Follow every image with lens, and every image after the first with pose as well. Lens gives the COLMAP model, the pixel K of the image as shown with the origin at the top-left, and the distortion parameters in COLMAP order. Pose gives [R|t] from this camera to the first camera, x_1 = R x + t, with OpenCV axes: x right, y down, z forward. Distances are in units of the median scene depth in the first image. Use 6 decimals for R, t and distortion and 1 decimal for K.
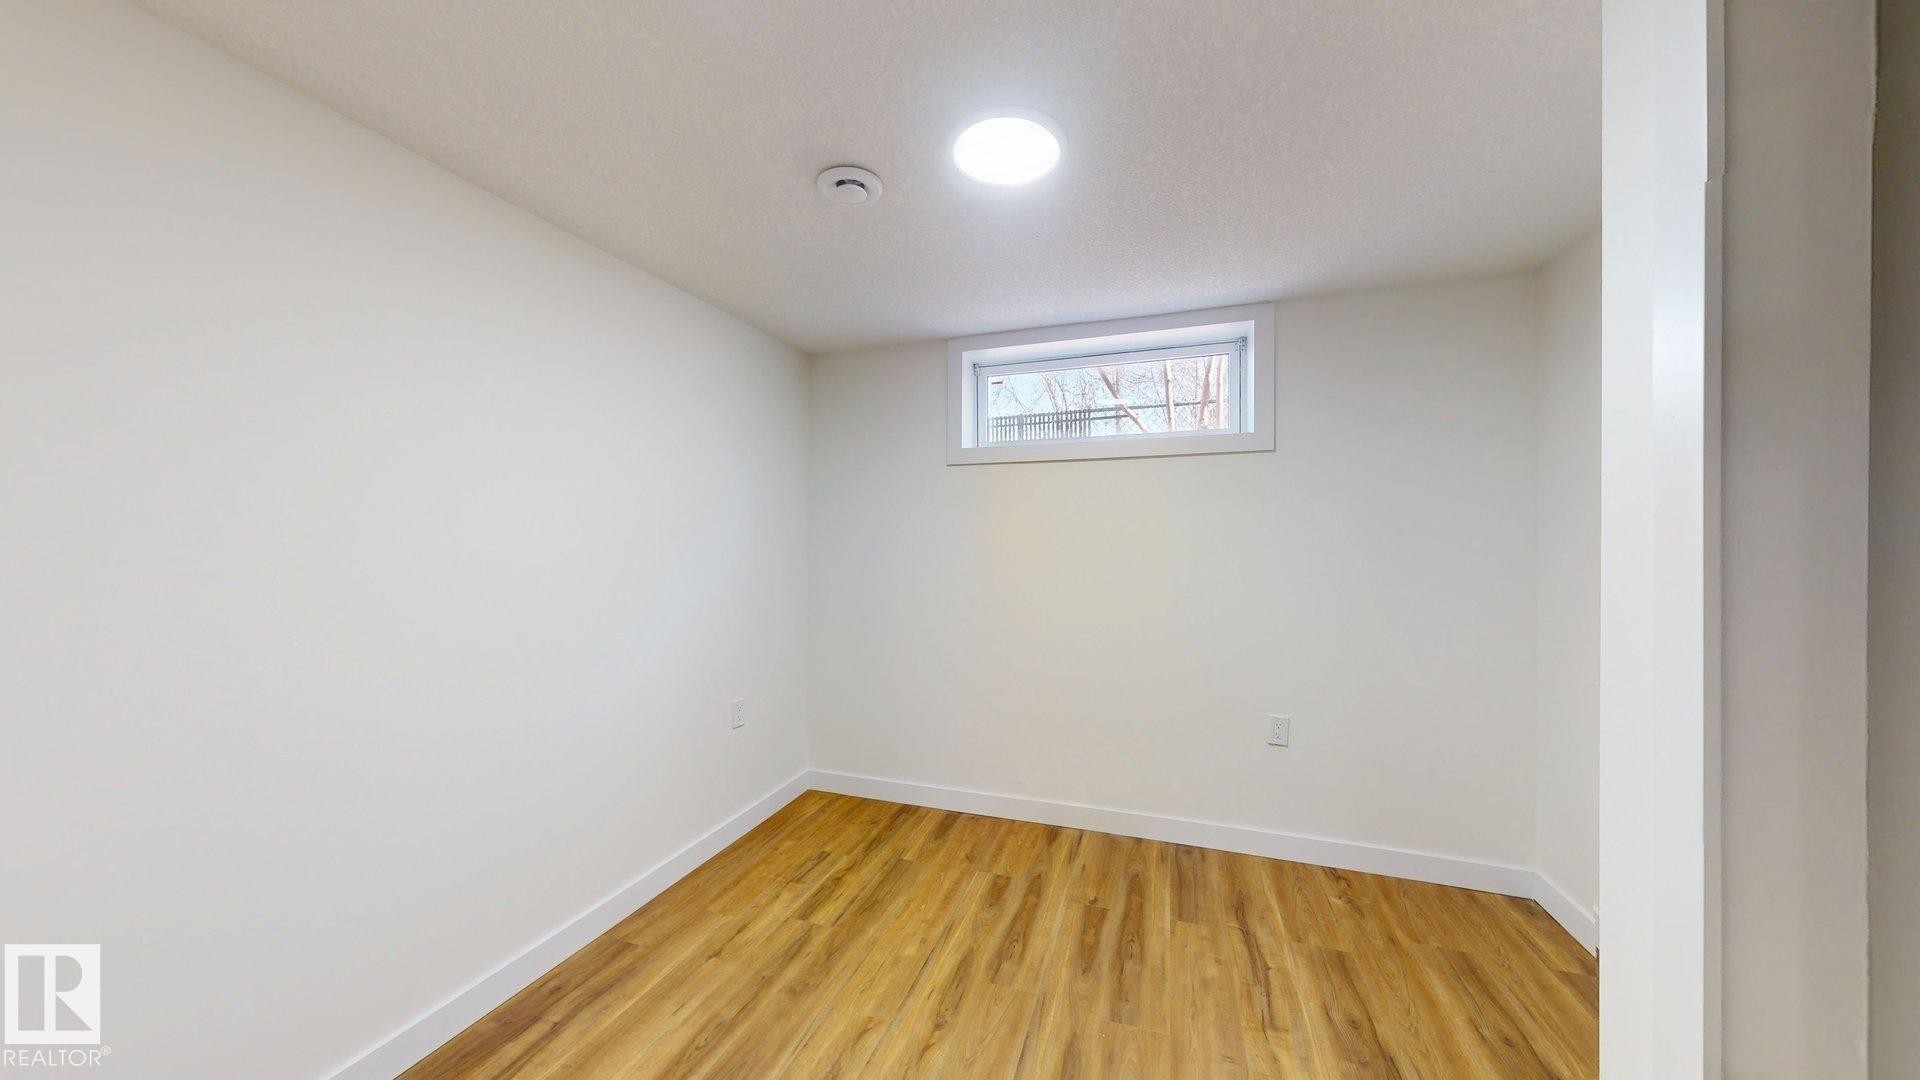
lens RADIAL K [[608.6, 0, 960.1], [0, 608.6, 540.2], [0, 0, 1]] dist [0.001322, 0.000033]
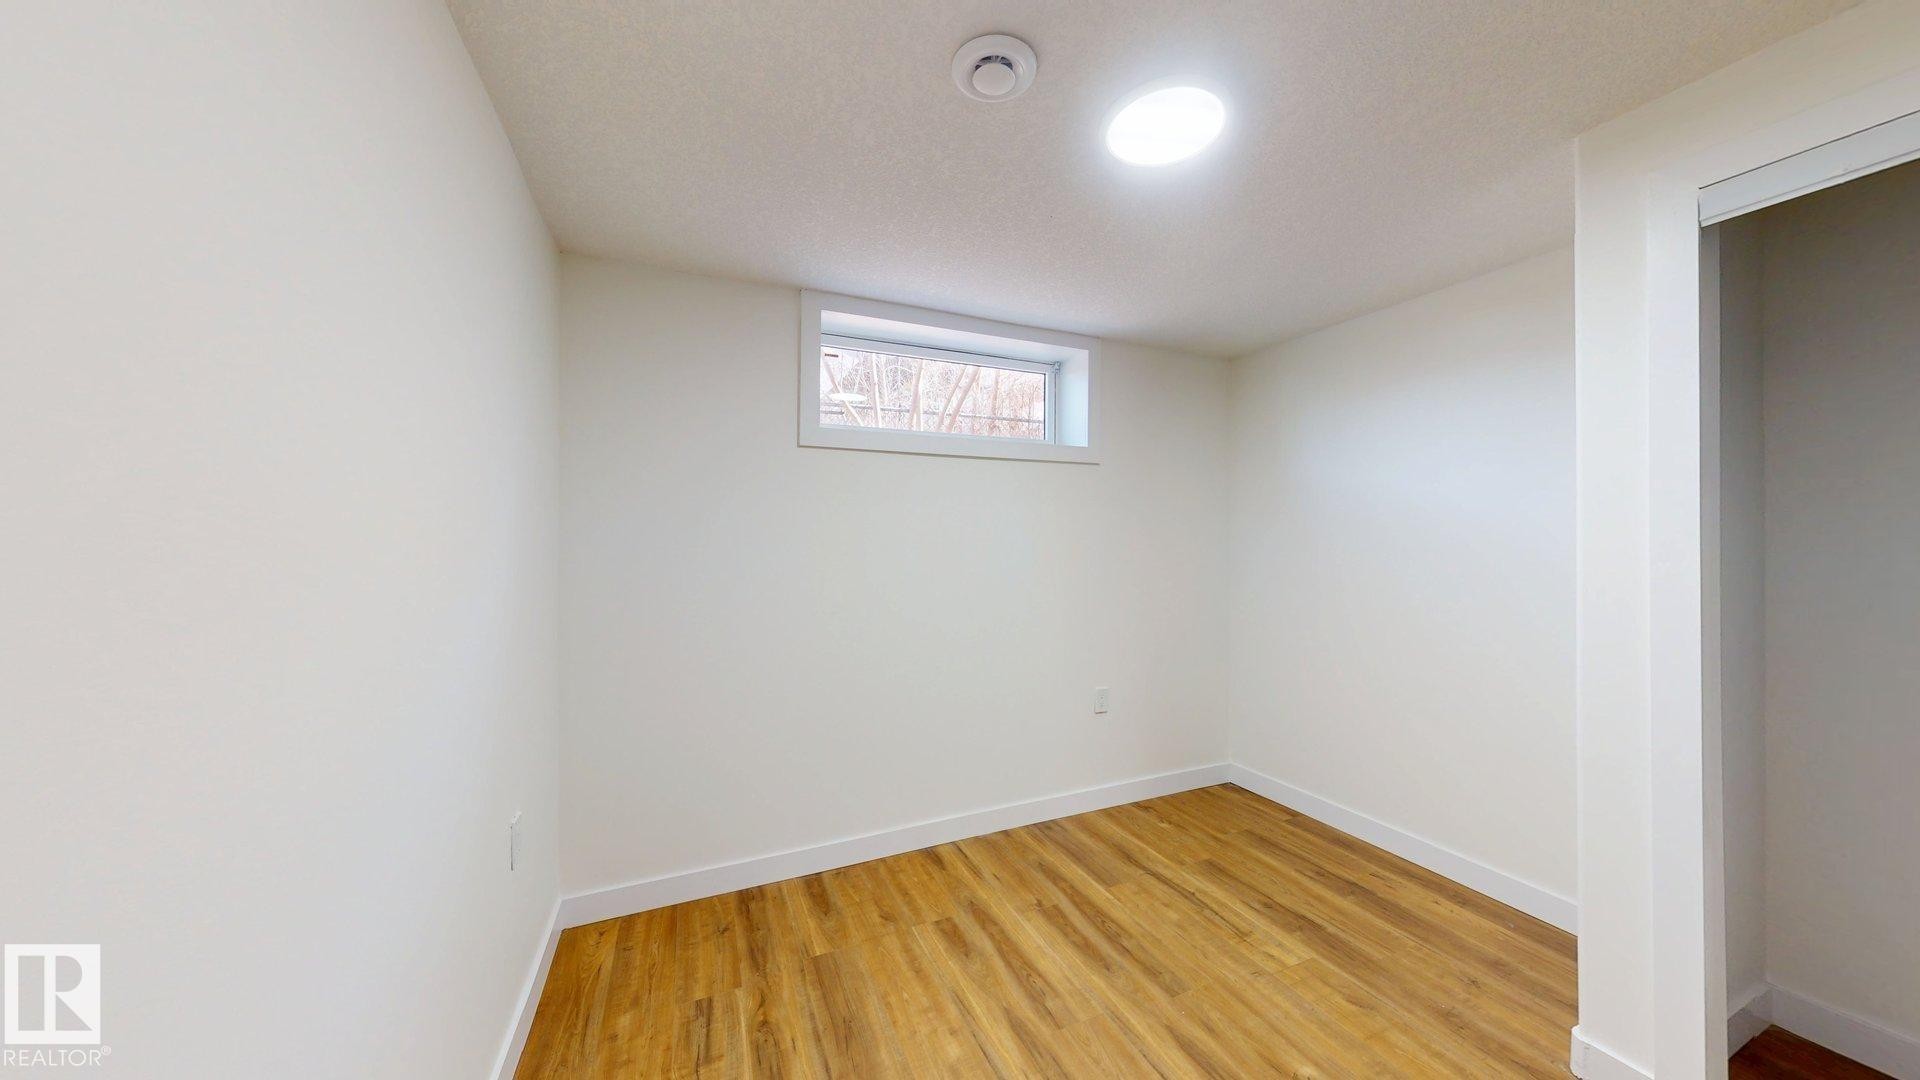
lens RADIAL K [[608.6, 0, 958.0], [0, 608.6, 540.6], [0, 0, 1]] dist [0.001322, 0.000033]
pose [[0.733808, 0.001497, 0.679355, -0.521108], [0.001833, 0.999990, -0.004184, 0.007057], [-0.679354, 0.004315, 0.733798, 0.341606]]
